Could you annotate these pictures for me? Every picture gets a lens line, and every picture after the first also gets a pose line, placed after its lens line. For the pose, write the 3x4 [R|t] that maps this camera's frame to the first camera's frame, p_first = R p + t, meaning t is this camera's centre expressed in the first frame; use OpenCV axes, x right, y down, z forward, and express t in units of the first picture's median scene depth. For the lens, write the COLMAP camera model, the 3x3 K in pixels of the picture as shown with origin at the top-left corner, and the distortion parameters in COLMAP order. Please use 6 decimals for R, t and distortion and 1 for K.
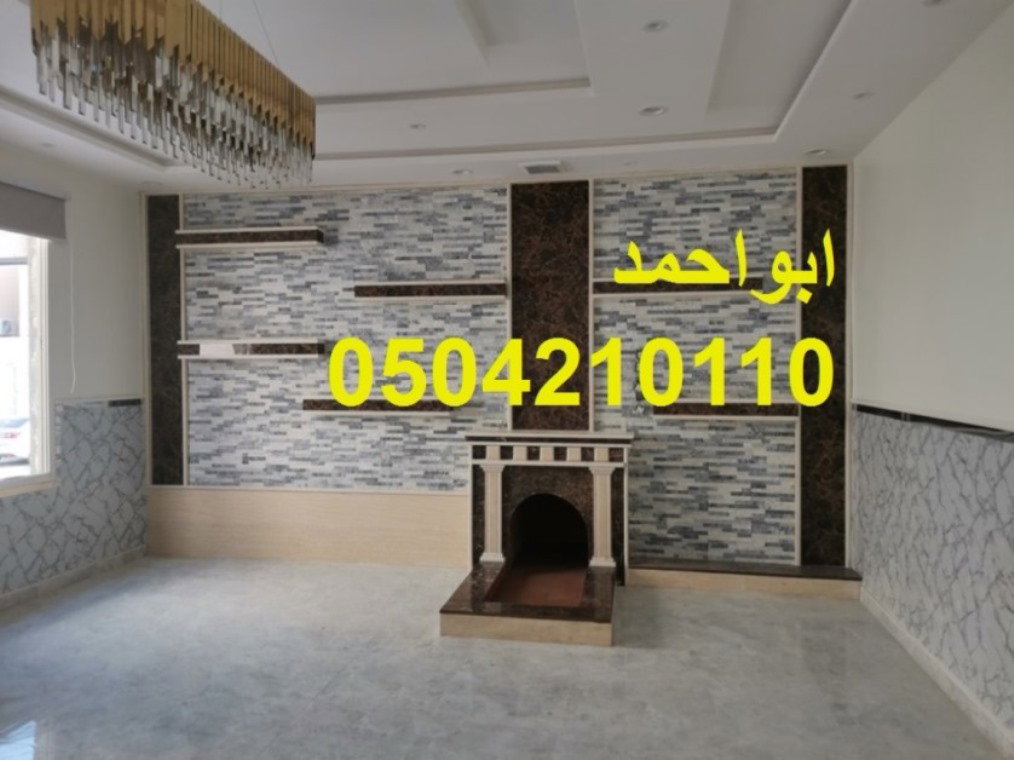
lens RADIAL K [[764.4, 0, 506.0], [0, 764.4, 365.2], [0, 0, 1]] dist [0.108383, -0.129879]
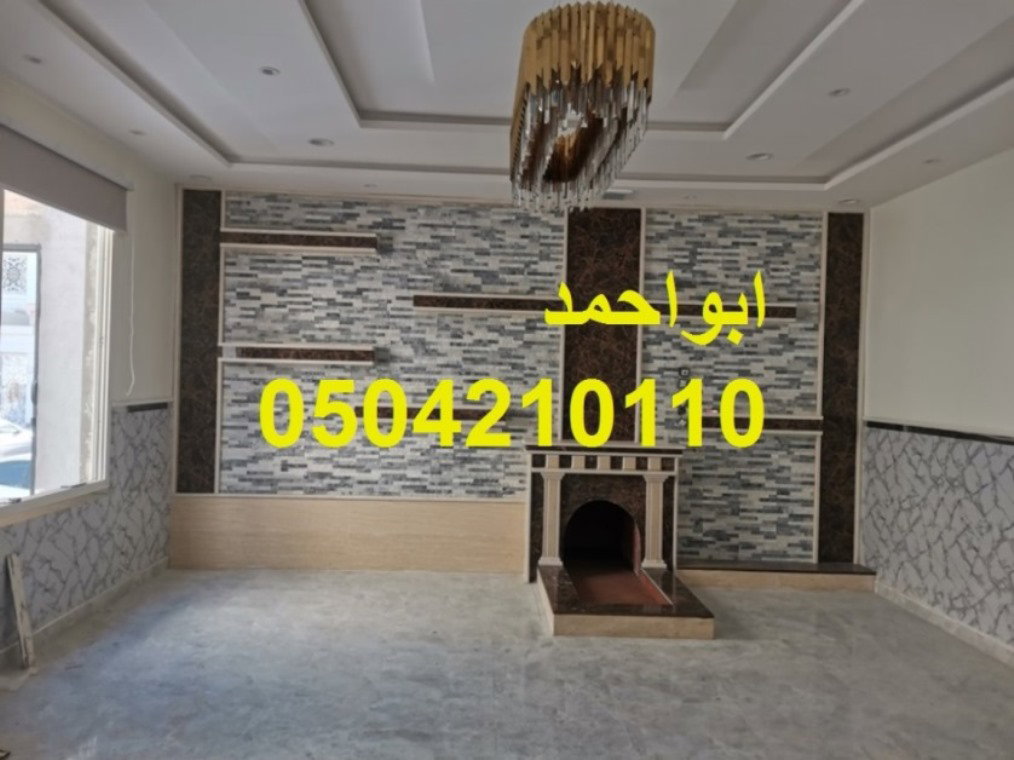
lens RADIAL K [[765.6, 0, 506.3], [0, 765.6, 364.8], [0, 0, 1]] dist [0.104418, -0.125318]
pose [[0.977048, 0.032525, 0.210522, -0.291477], [-0.030149, 0.999440, -0.014490, -0.000562], [-0.210875, 0.007810, 0.977482, -0.013988]]
